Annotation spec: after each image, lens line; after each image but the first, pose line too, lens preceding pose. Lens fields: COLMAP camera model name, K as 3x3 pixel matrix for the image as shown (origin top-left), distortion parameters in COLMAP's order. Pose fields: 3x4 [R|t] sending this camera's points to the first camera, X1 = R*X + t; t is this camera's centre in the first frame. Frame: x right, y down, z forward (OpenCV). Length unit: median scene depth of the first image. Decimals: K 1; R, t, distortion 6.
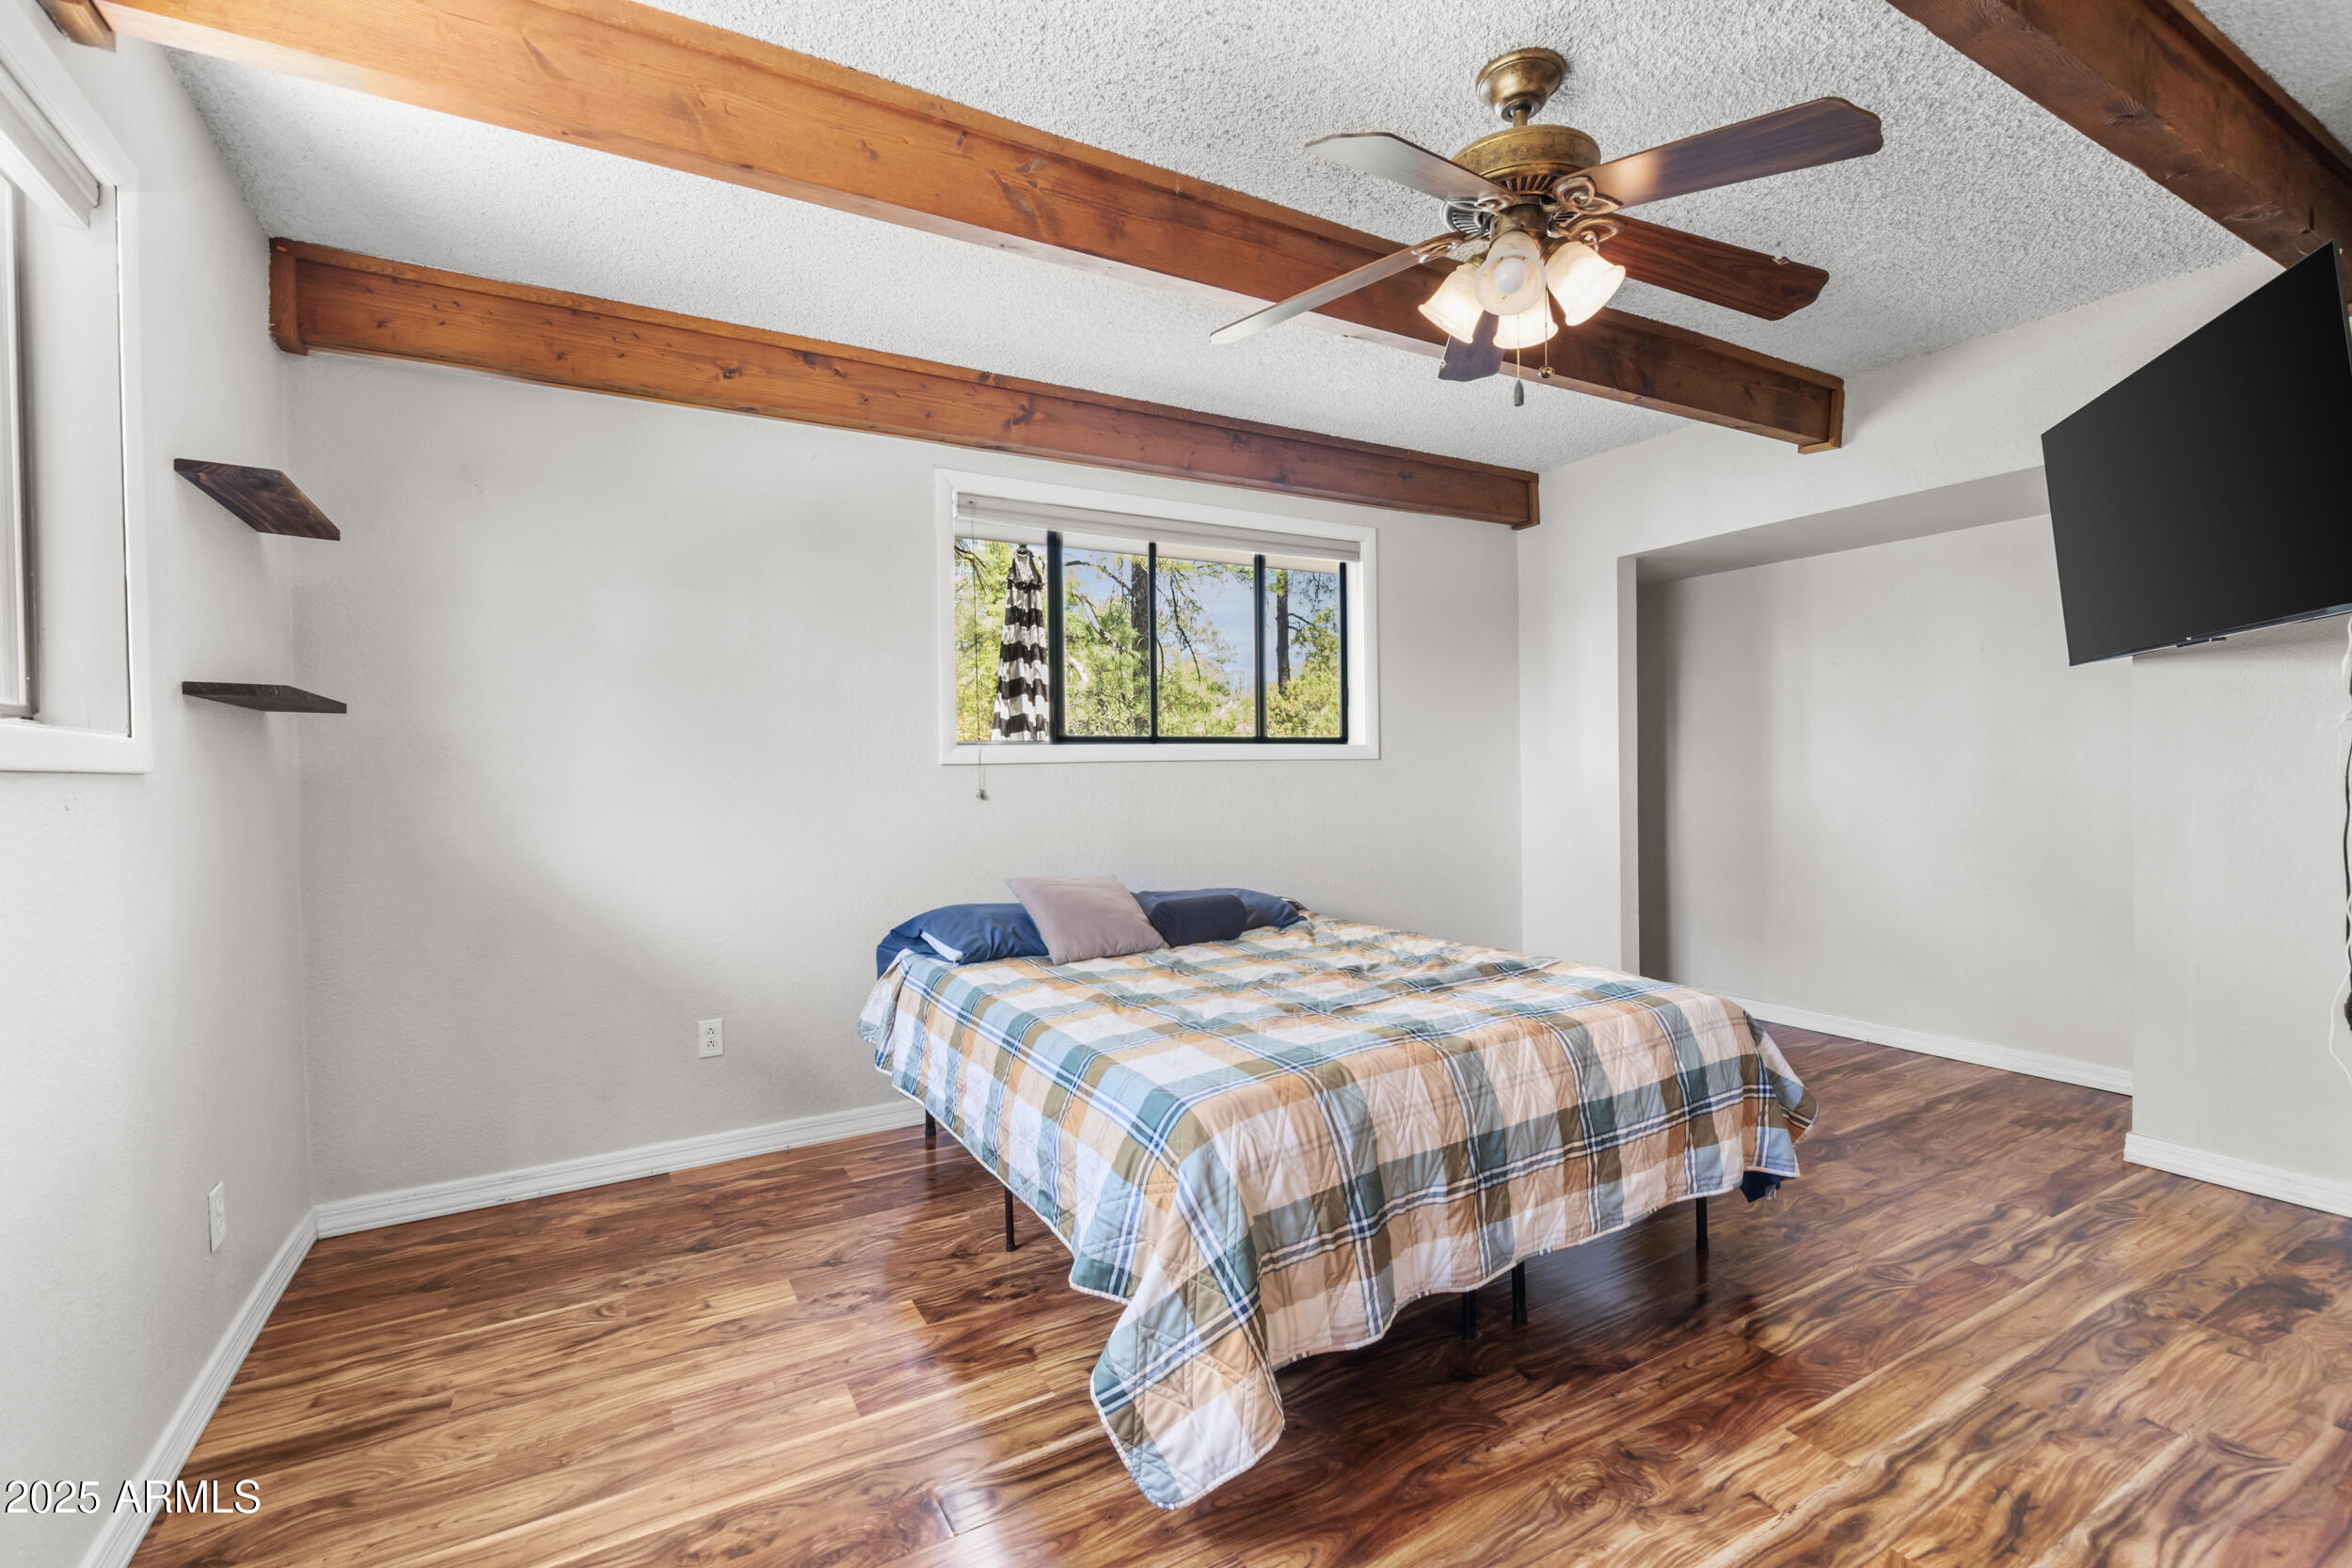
lens RADIAL K [[1038.9, 0, 1176.7], [0, 1038.9, 777.7], [0, 0, 1]] dist [0.001117, -0.000612]
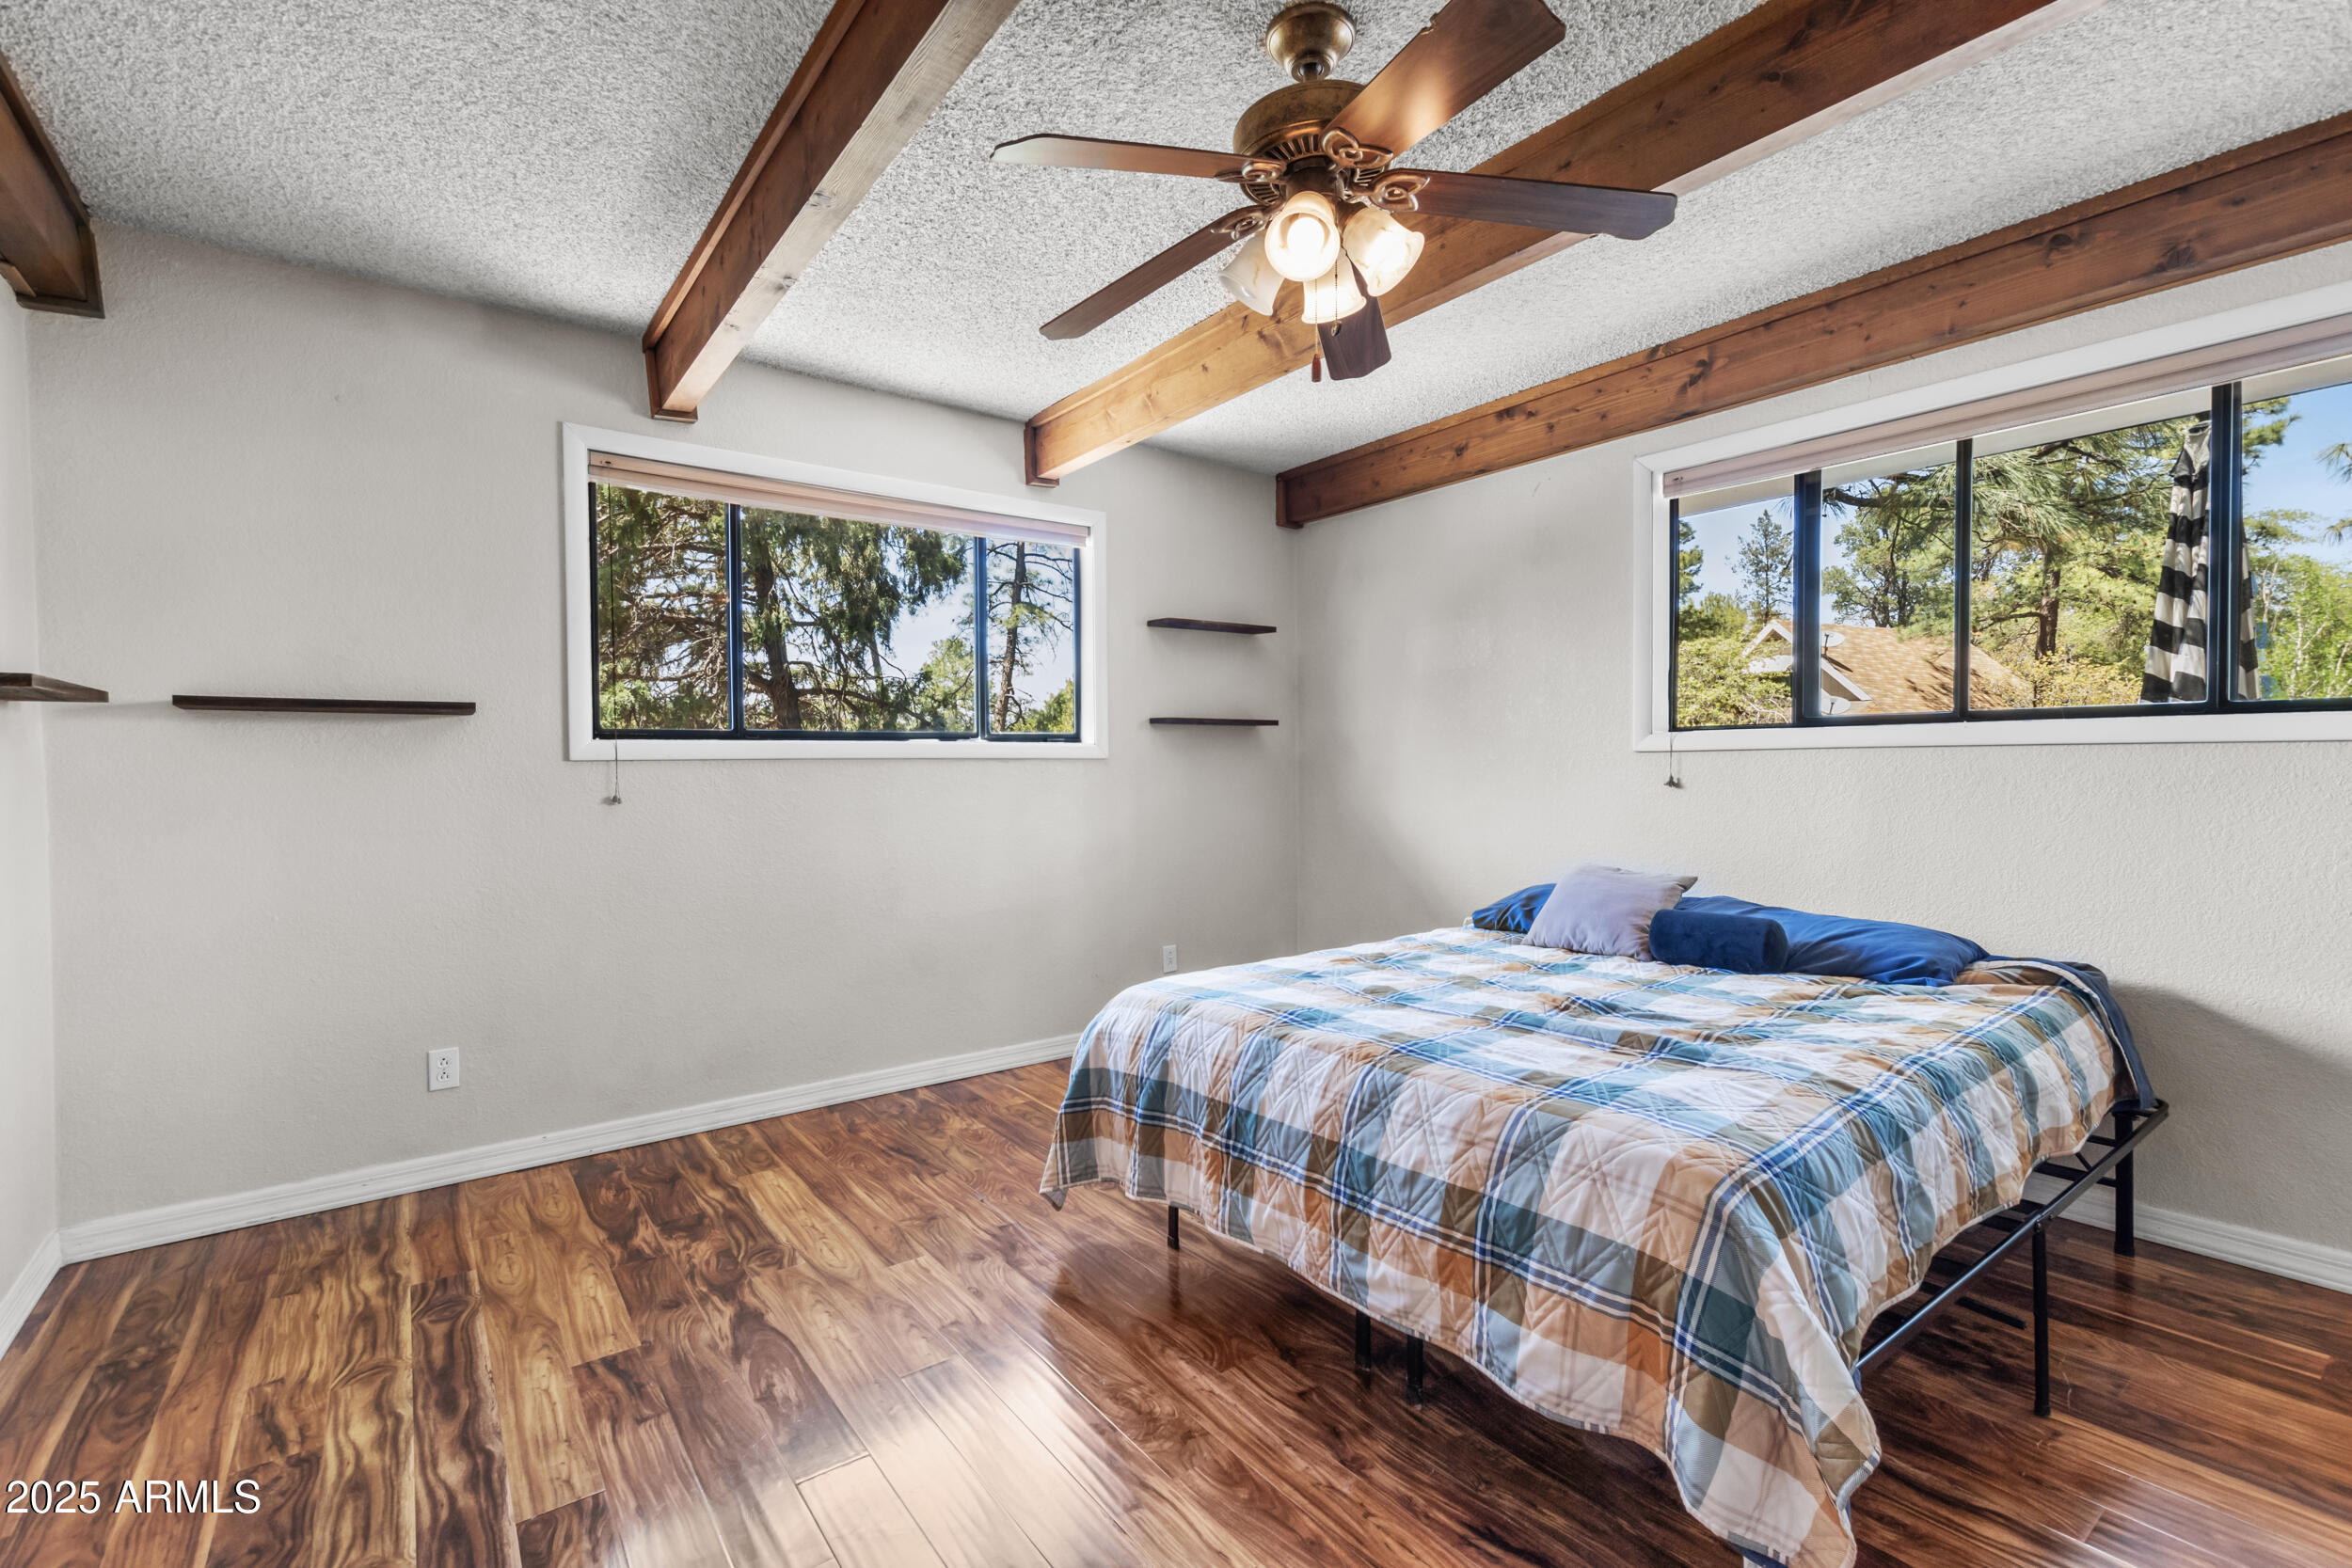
lens RADIAL K [[1038.9, 0, 1176.7], [0, 1038.9, 777.7], [0, 0, 1]] dist [0.001117, -0.000612]
pose [[0.113735, 0.026083, -0.993169, 0.989226], [-0.002900, 0.999660, 0.025922, -0.017775], [0.993507, -0.000068, 0.113771, 0.600495]]
